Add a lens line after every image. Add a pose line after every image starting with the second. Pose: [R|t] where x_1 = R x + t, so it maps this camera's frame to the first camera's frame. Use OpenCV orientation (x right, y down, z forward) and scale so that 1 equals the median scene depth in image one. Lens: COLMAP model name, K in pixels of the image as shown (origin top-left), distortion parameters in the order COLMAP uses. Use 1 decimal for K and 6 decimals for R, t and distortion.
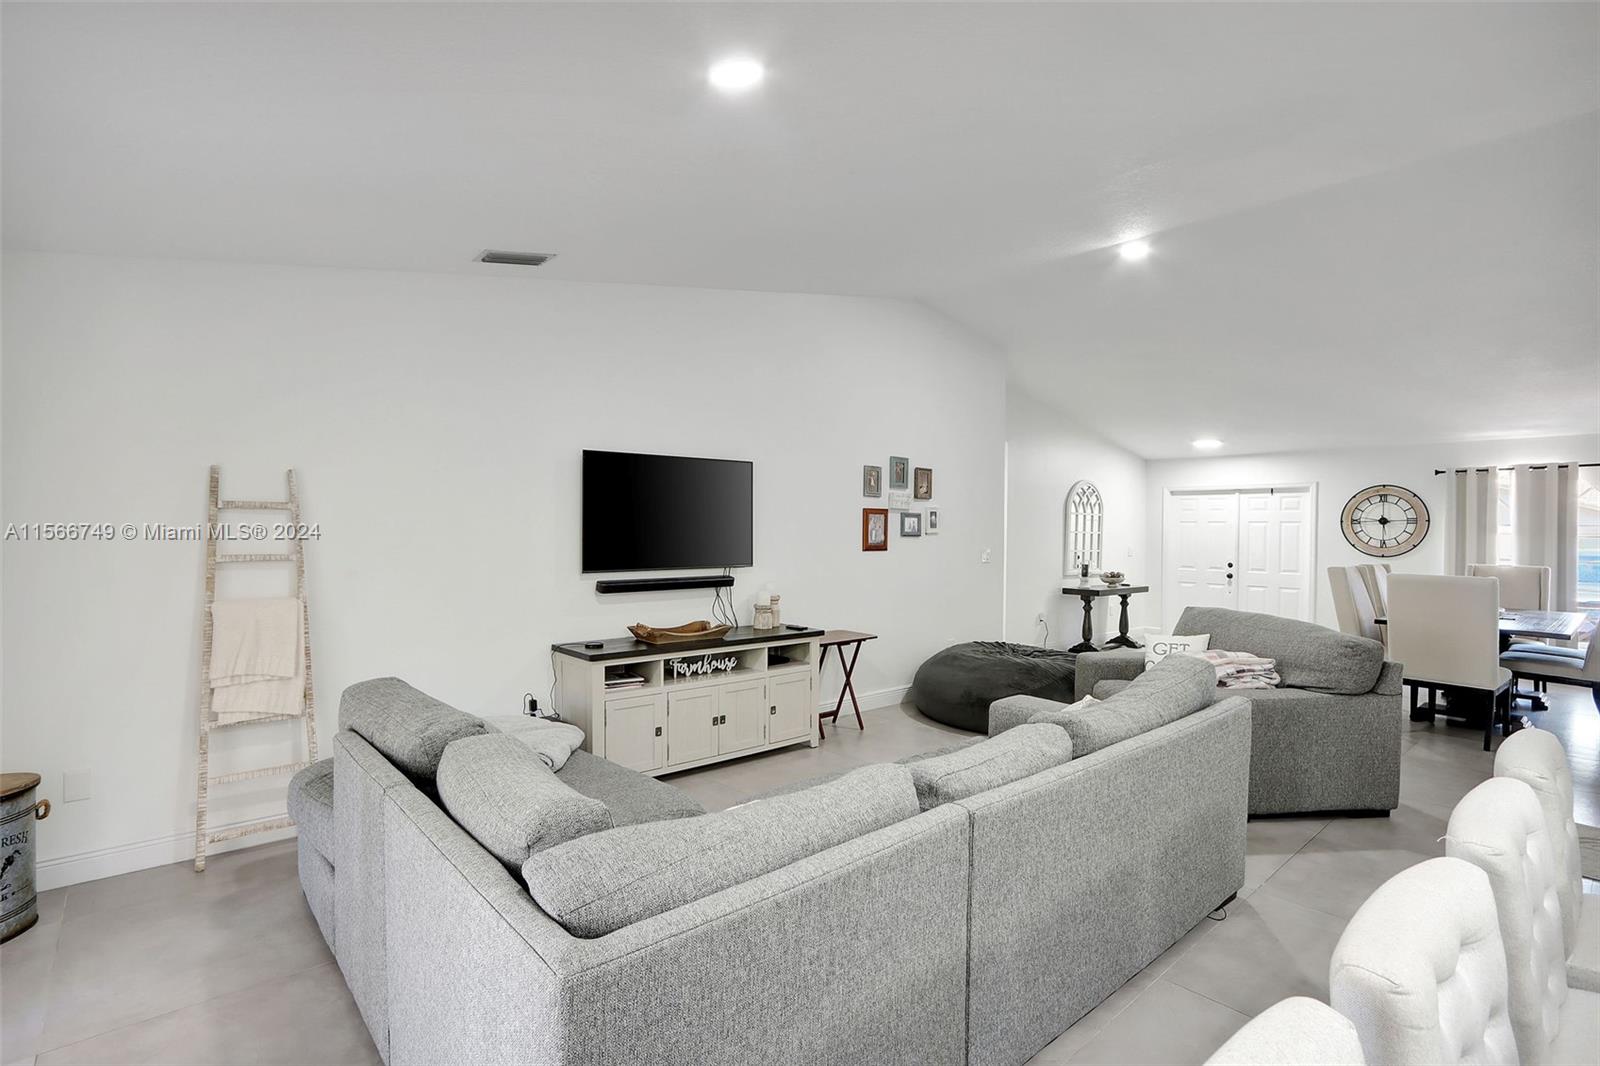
lens RADIAL K [[752.1, 0, 804.5], [0, 752.1, 532.9], [0, 0, 1]] dist [-0.011905, 0.000519]
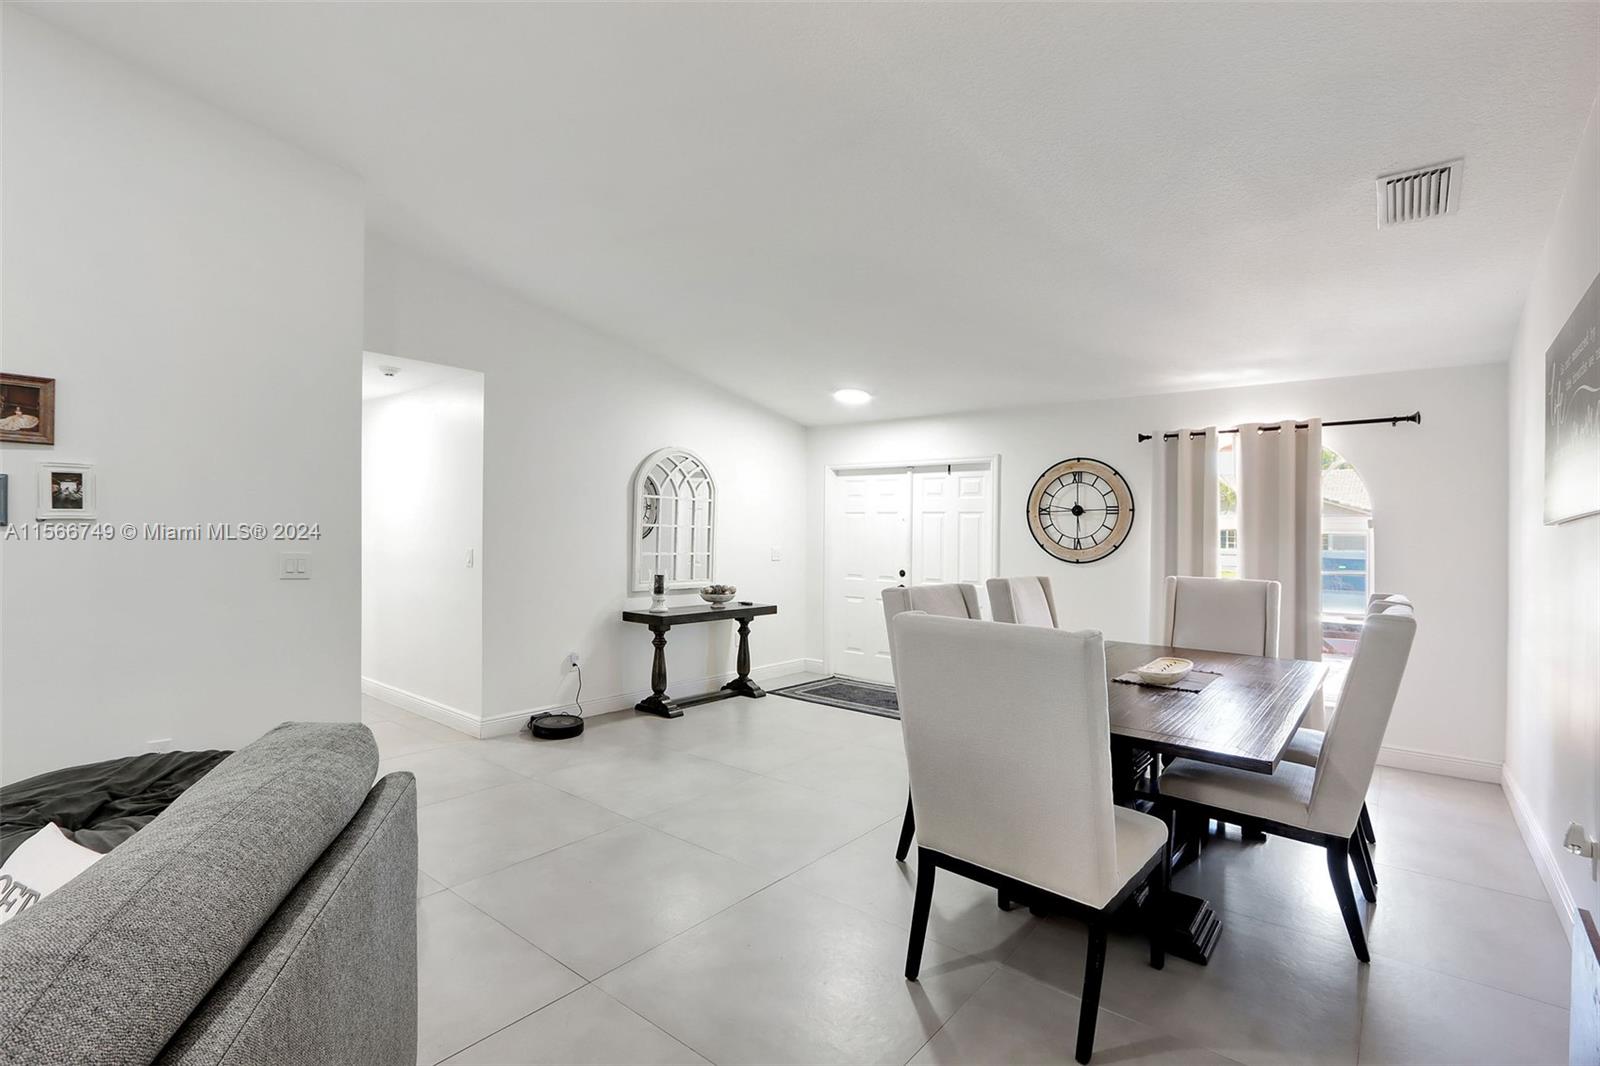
lens RADIAL K [[752.1, 0, 786.1], [0, 752.1, 525.0], [0, 0, 1]] dist [-0.011905, 0.000519]
pose [[0.988154, 0.005337, 0.153370, 0.390905], [-0.004019, 0.999952, -0.008899, 0.004342], [-0.153410, 0.008177, 0.988129, 0.348174]]
